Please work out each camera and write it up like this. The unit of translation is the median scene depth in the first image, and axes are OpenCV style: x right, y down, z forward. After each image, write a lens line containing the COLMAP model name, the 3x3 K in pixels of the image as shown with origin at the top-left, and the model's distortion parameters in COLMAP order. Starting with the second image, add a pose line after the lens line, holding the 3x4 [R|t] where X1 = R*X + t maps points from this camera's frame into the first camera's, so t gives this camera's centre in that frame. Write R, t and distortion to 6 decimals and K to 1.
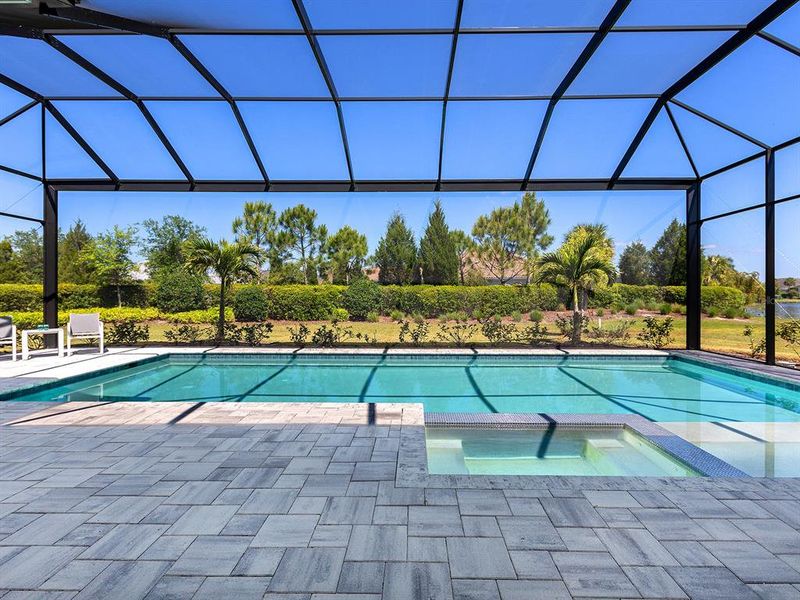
lens RADIAL K [[413.8, 0, 416.1], [0, 413.8, 291.6], [0, 0, 1]] dist [-0.000876, -0.002989]
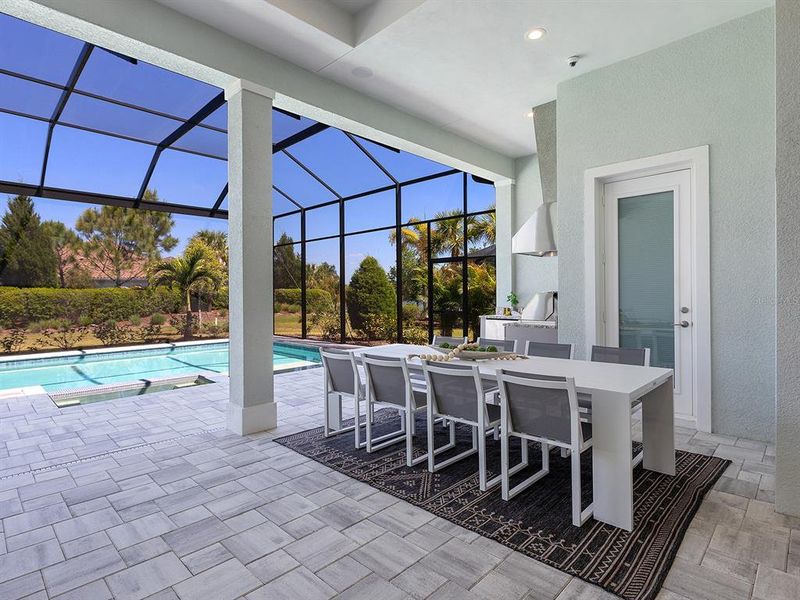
lens RADIAL K [[430.8, 0, 410.8], [0, 430.8, 293.7], [0, 0, 1]] dist [-0.014124, -0.001771]
pose [[0.694007, -0.007771, 0.719926, -0.026336], [0.006570, 0.999968, 0.004461, -0.002258], [-0.719938, 0.001633, 0.694036, -0.142639]]
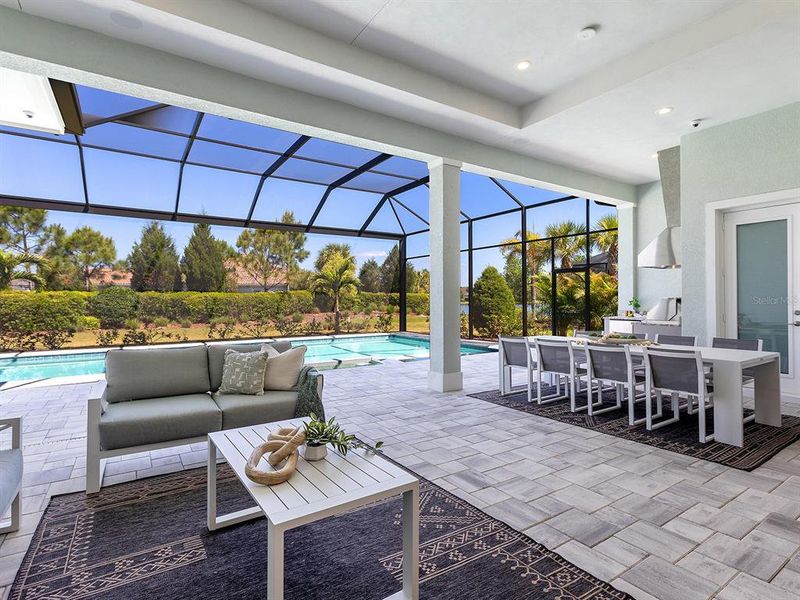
lens RADIAL K [[413.8, 0, 388.7], [0, 413.8, 293.4], [0, 0, 1]] dist [-0.000876, -0.002989]
pose [[0.859052, 0.001567, 0.511886, -0.099689], [0.002583, 0.999969, -0.007397, -0.003027], [-0.511882, 0.007677, 0.859022, -0.171020]]
